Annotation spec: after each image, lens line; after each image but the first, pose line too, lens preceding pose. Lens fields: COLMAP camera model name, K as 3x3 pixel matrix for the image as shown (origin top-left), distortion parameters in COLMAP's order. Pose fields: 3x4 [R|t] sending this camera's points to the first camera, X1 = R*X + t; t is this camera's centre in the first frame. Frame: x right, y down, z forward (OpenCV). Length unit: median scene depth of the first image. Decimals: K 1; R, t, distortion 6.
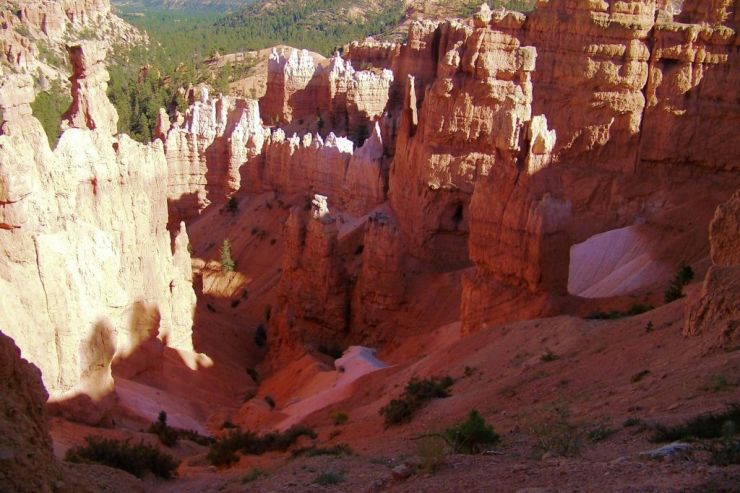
lens RADIAL K [[779.0, 0, 377.1], [0, 779.0, 250.1], [0, 0, 1]] dist [-0.255434, 0.341003]
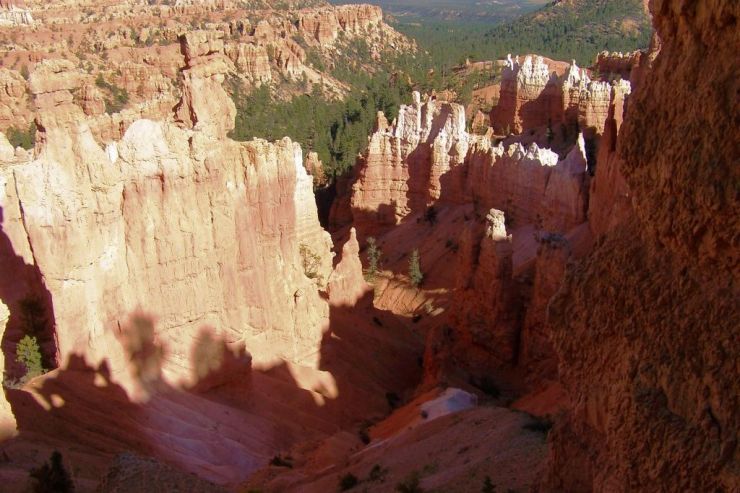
lens RADIAL K [[779.0, 0, 377.1], [0, 779.0, 250.1], [0, 0, 1]] dist [-0.255434, 0.341003]
pose [[0.940532, 0.077162, -0.330826, 0.072322], [-0.082161, 0.996618, -0.001128, -0.008542], [0.329620, 0.028242, 0.943691, 0.078367]]
